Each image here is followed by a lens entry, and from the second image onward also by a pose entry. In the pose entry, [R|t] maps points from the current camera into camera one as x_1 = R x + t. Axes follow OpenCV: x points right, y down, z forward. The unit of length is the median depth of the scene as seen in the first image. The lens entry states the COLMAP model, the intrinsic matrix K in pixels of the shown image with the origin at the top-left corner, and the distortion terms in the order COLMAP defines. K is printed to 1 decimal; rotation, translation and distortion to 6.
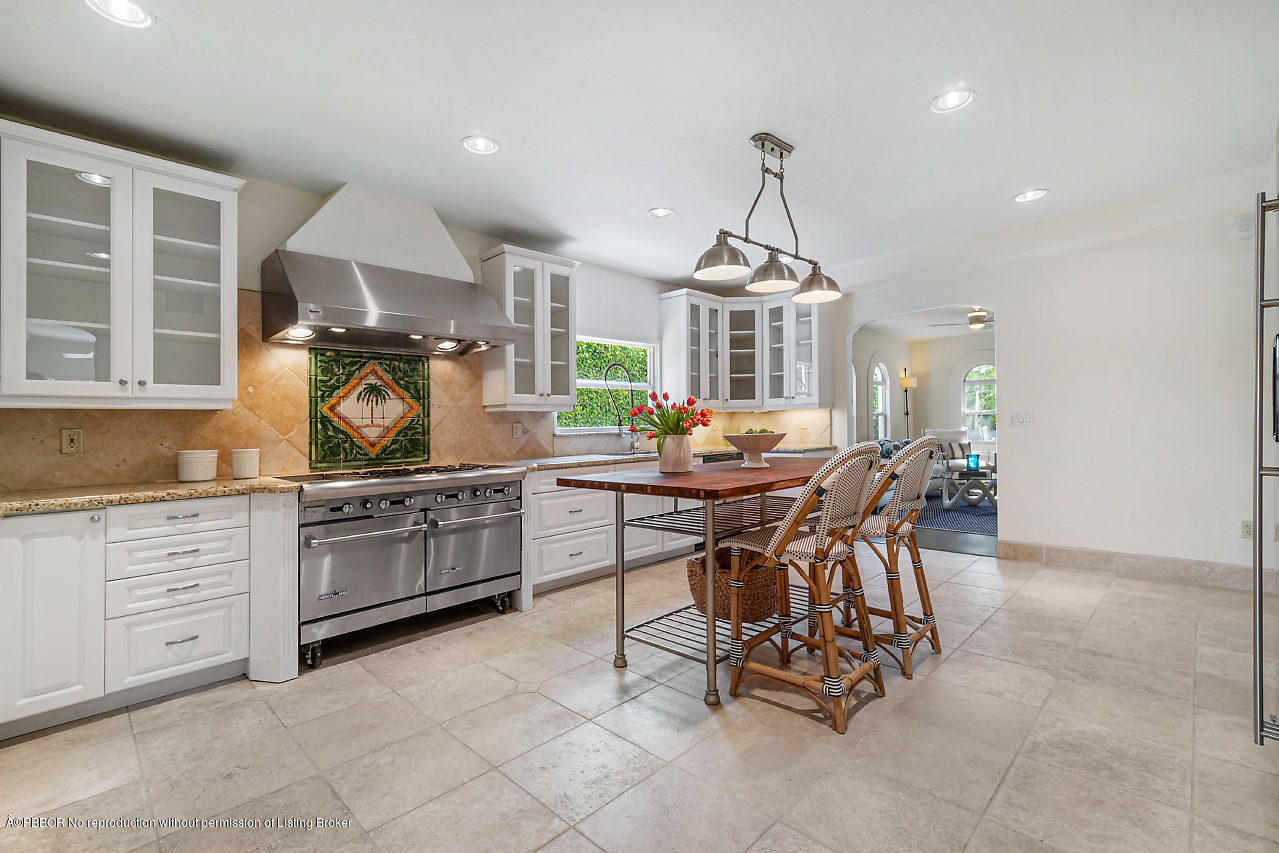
lens RADIAL K [[552.1, 0, 664.7], [0, 552.1, 423.2], [0, 0, 1]] dist [0.001830, 0.000392]
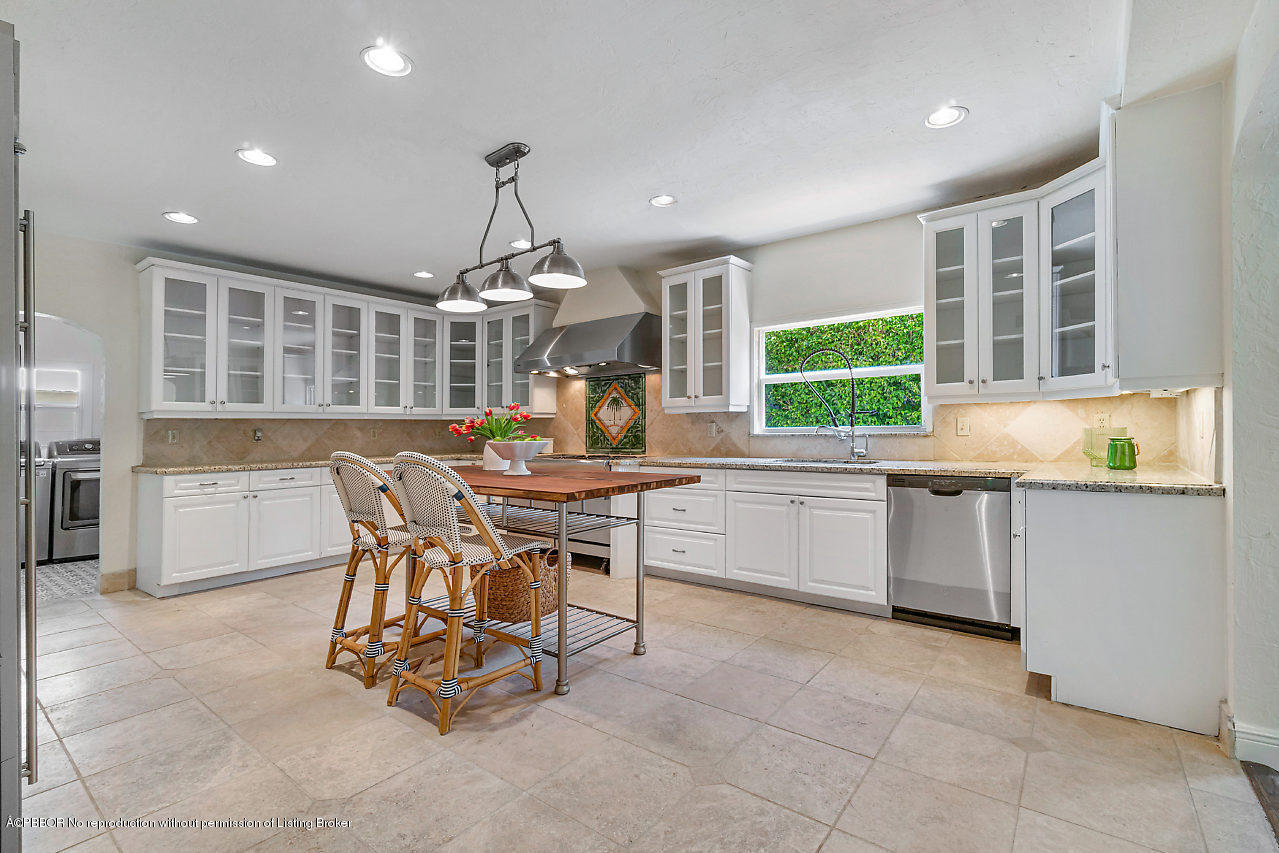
lens RADIAL K [[594.5, 0, 664.4], [0, 594.5, 406.8], [0, 0, 1]] dist [-0.009334, -0.000216]
pose [[0.120964, -0.015382, -0.992538, 1.100291], [0.016527, 0.999773, -0.013480, -0.022438], [0.992519, -0.014773, 0.121190, 0.978348]]
